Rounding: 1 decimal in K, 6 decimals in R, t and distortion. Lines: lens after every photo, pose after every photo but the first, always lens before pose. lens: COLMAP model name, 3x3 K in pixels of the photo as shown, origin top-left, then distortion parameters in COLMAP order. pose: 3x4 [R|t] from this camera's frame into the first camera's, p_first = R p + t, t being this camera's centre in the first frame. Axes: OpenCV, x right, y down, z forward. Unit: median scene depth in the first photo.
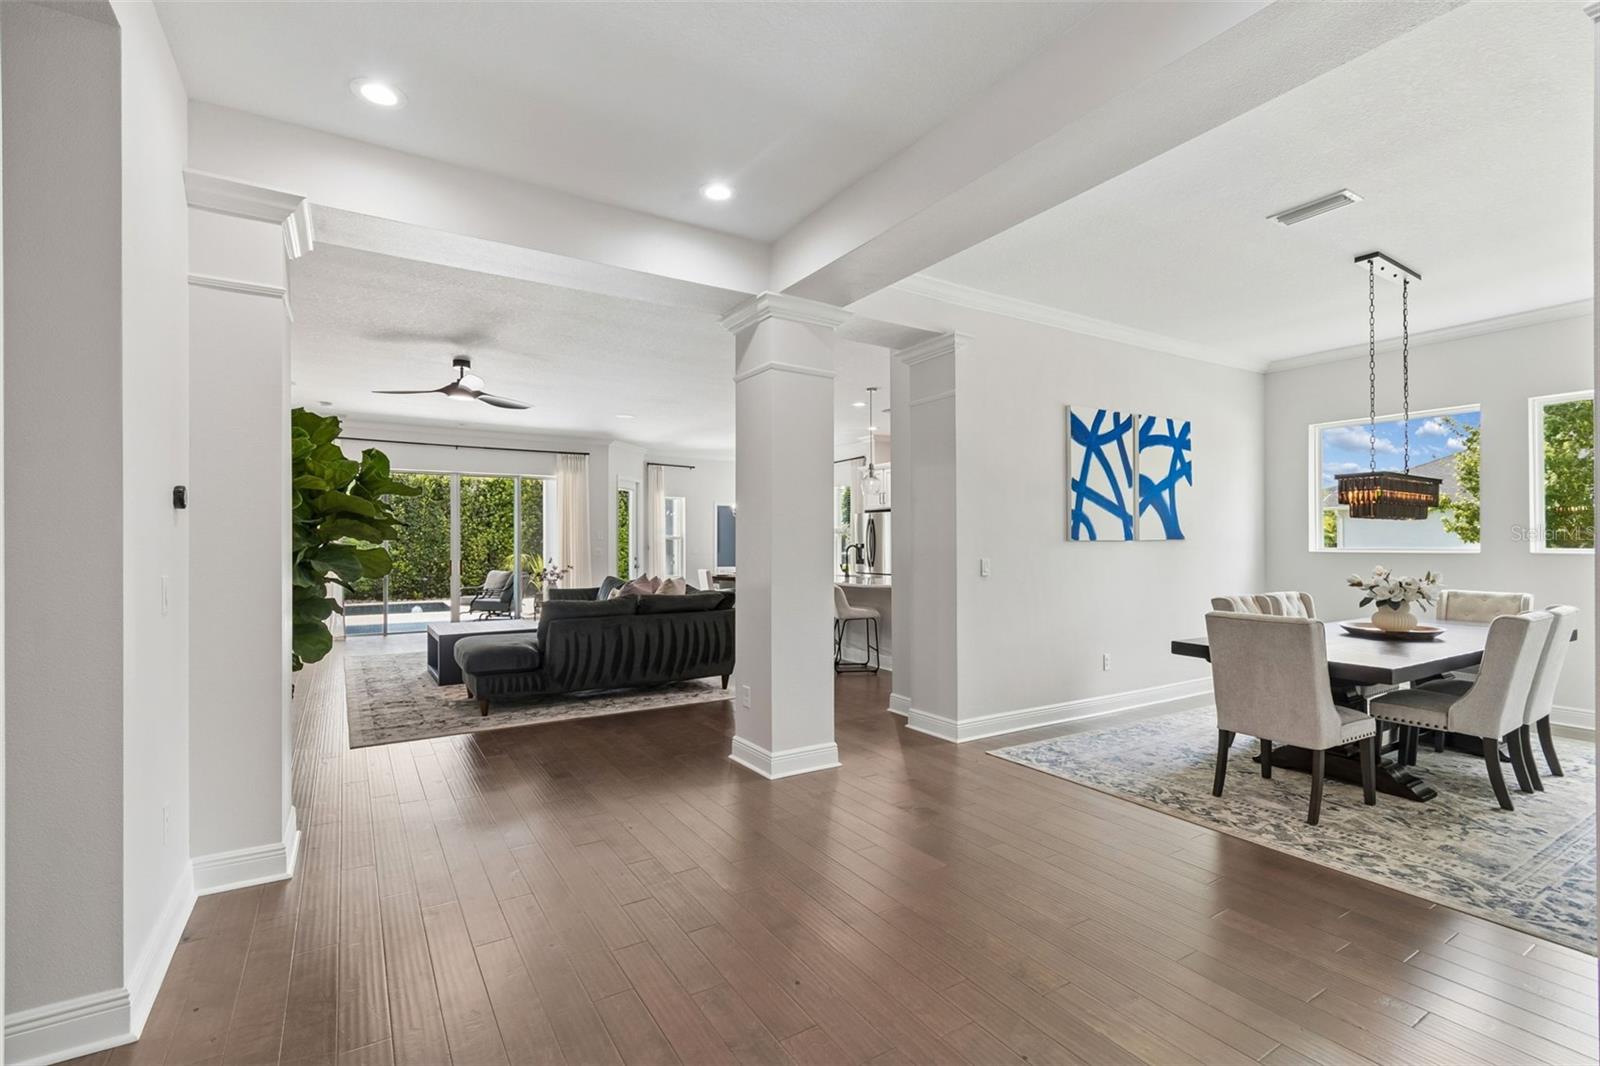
lens RADIAL K [[713.2, 0, 788.2], [0, 713.2, 534.9], [0, 0, 1]] dist [0.003075, -0.001960]
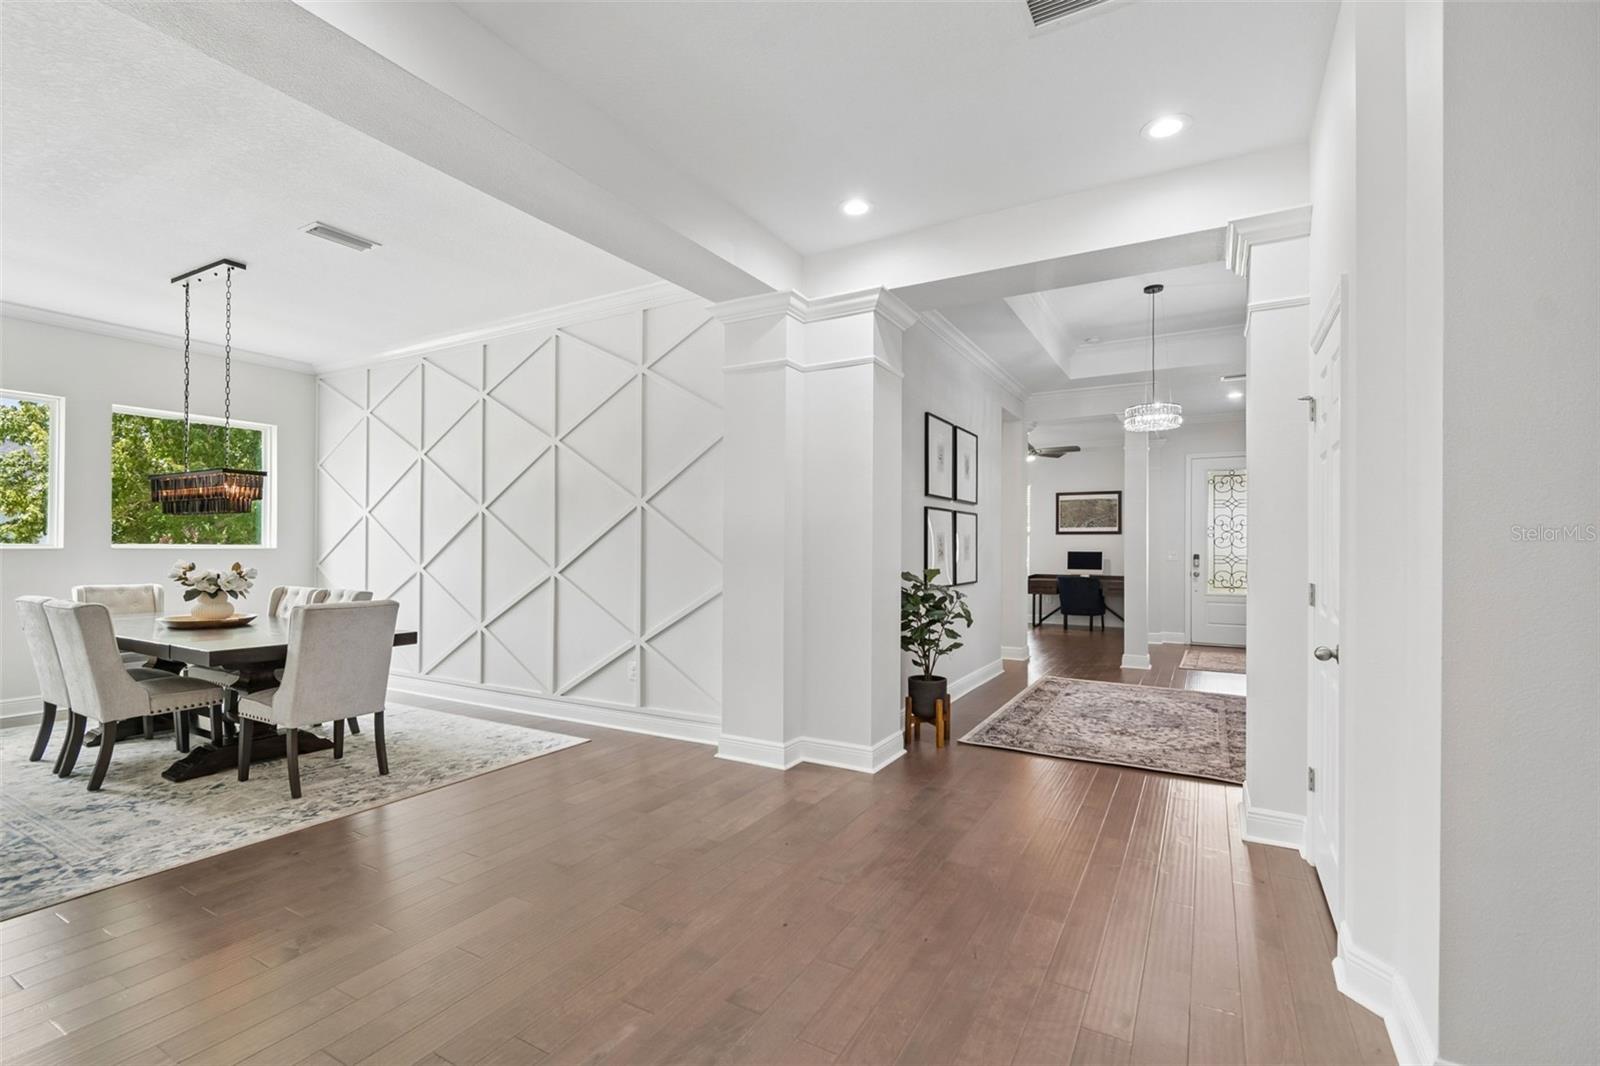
lens RADIAL K [[713.2, 0, 777.5], [0, 713.2, 548.9], [0, 0, 1]] dist [0.003075, -0.001960]
pose [[-0.456887, -0.001913, 0.889523, -0.475761], [-0.014316, 0.999884, -0.005203, 0.021531], [-0.889410, -0.015111, -0.456861, 0.745699]]
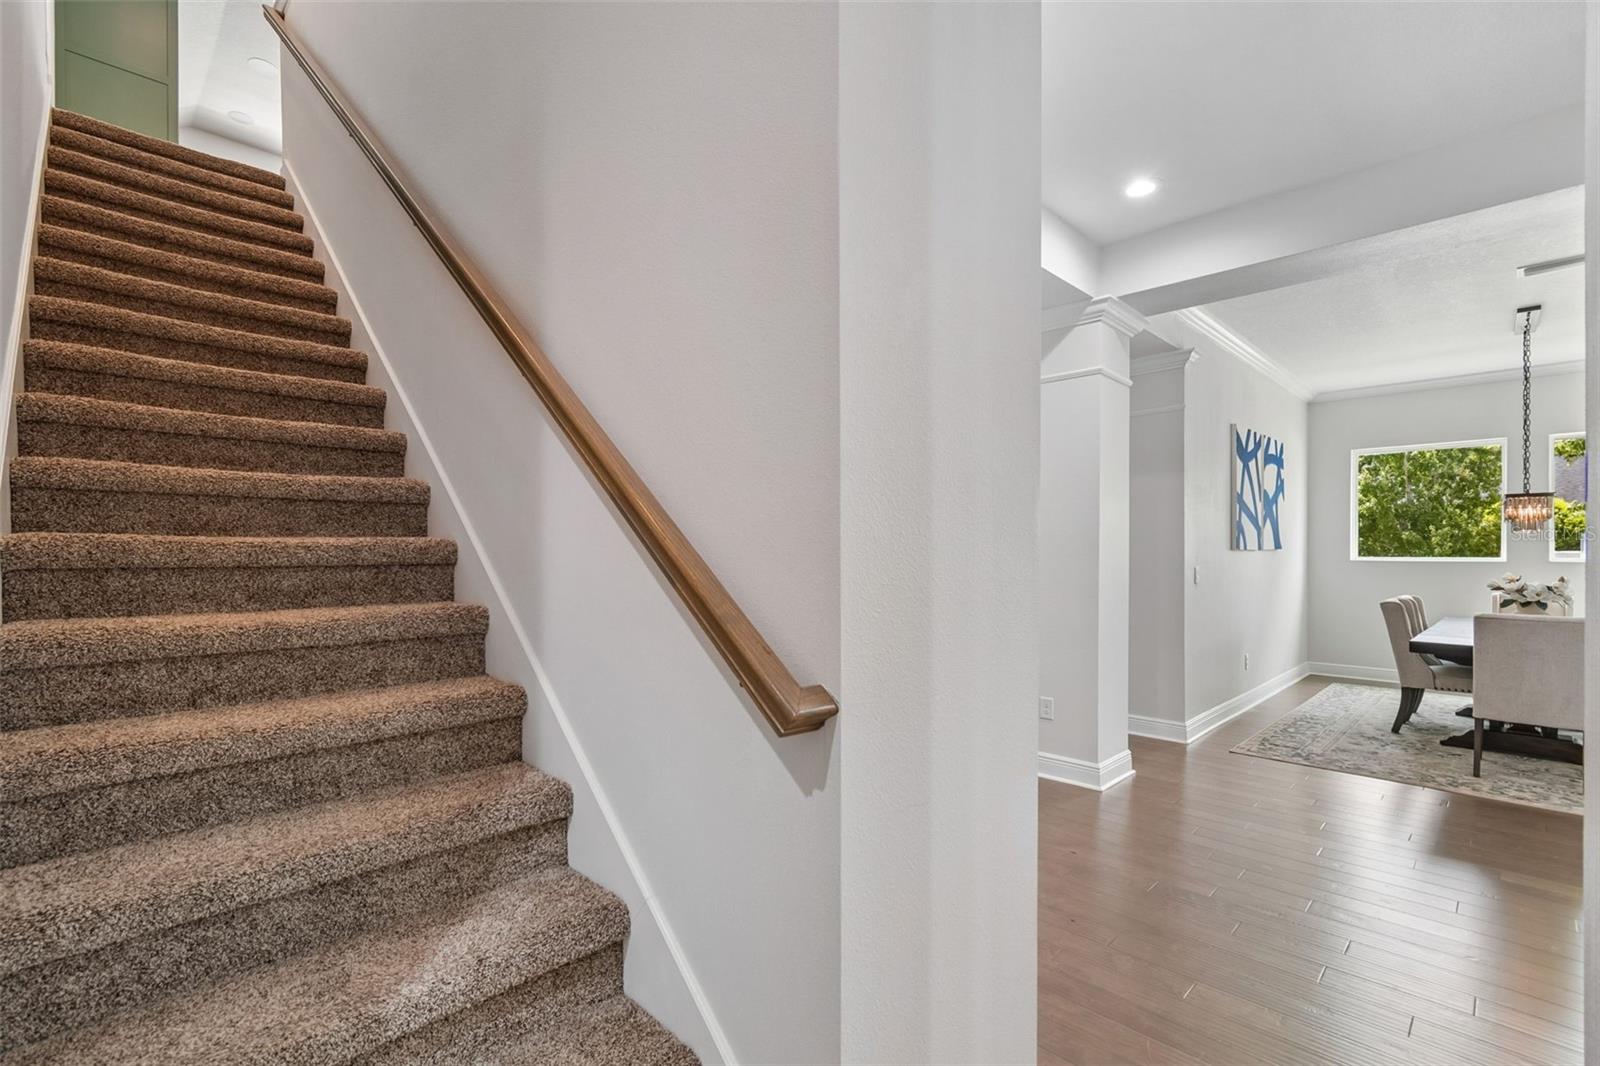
lens RADIAL K [[713.2, 0, 810.4], [0, 713.2, 547.7], [0, 0, 1]] dist [0.003075, -0.001960]
pose [[0.973022, 0.005351, 0.230649, -0.591483], [-0.007303, 0.999944, 0.007614, 0.001710], [-0.230595, -0.009093, 0.973007, 0.126019]]
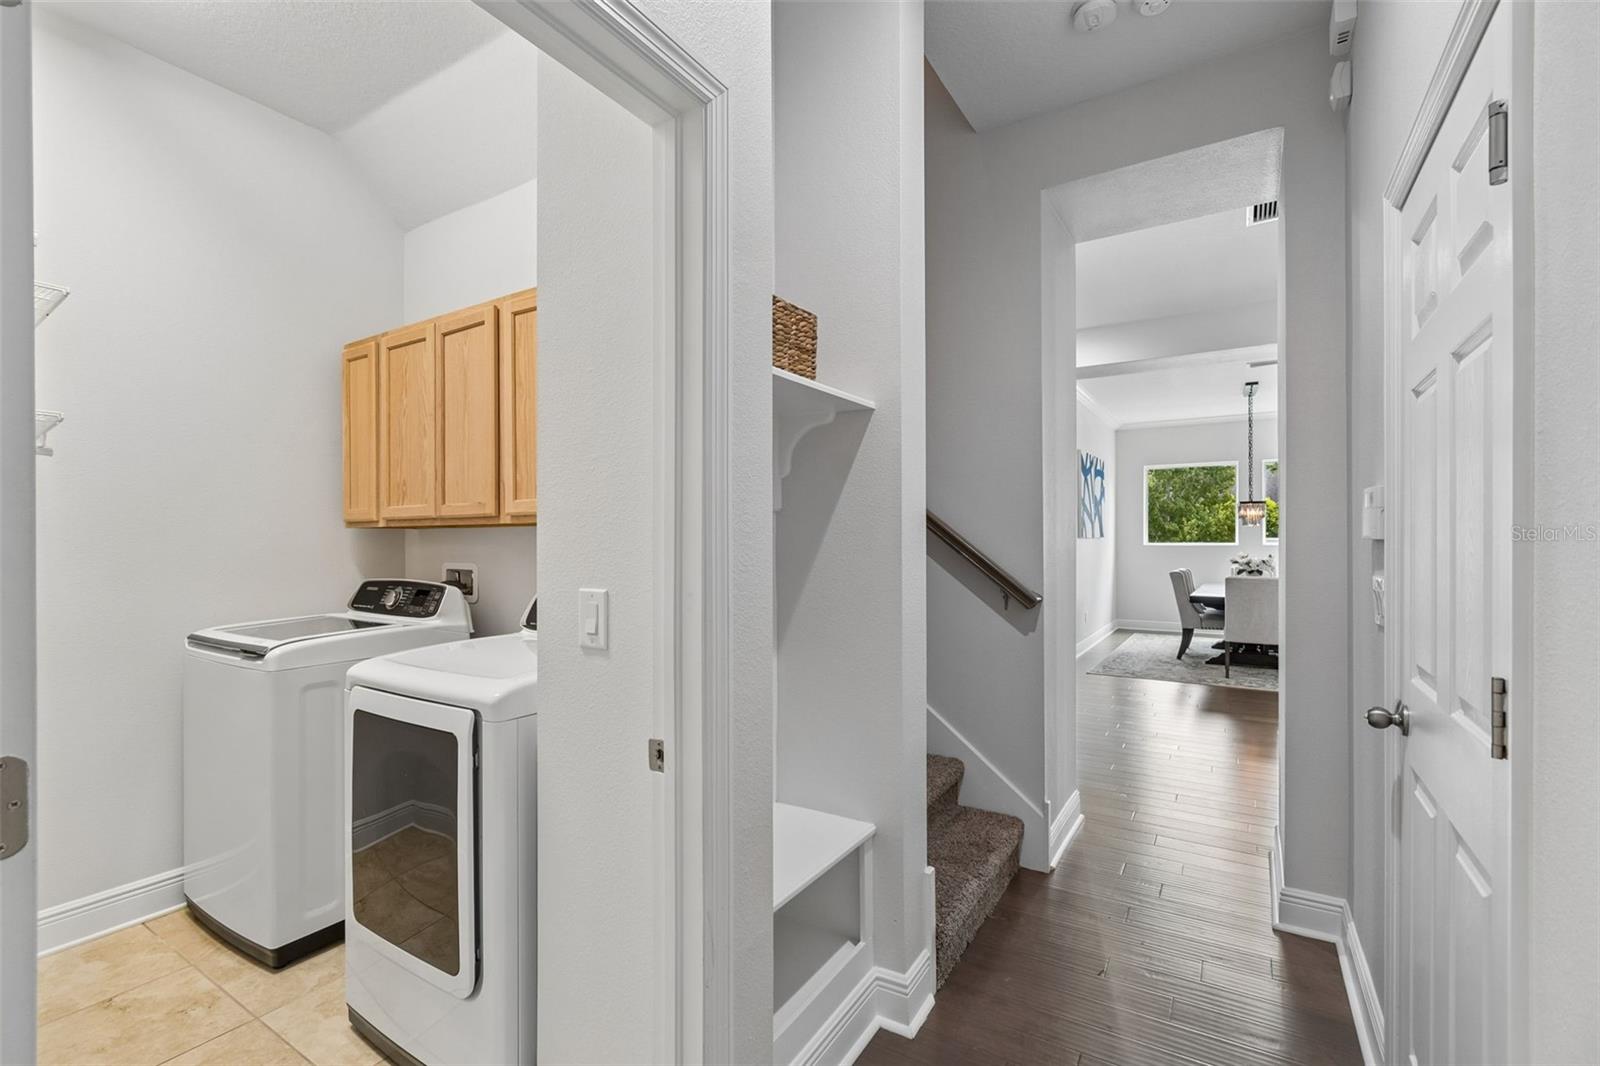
lens RADIAL K [[713.2, 0, 794.9], [0, 713.2, 531.9], [0, 0, 1]] dist [0.003075, -0.001960]
pose [[0.897176, 0.005368, 0.441641, -1.044324], [-0.005806, 0.999983, -0.000361, -0.000369], [-0.441635, -0.002240, 0.897192, -0.135678]]
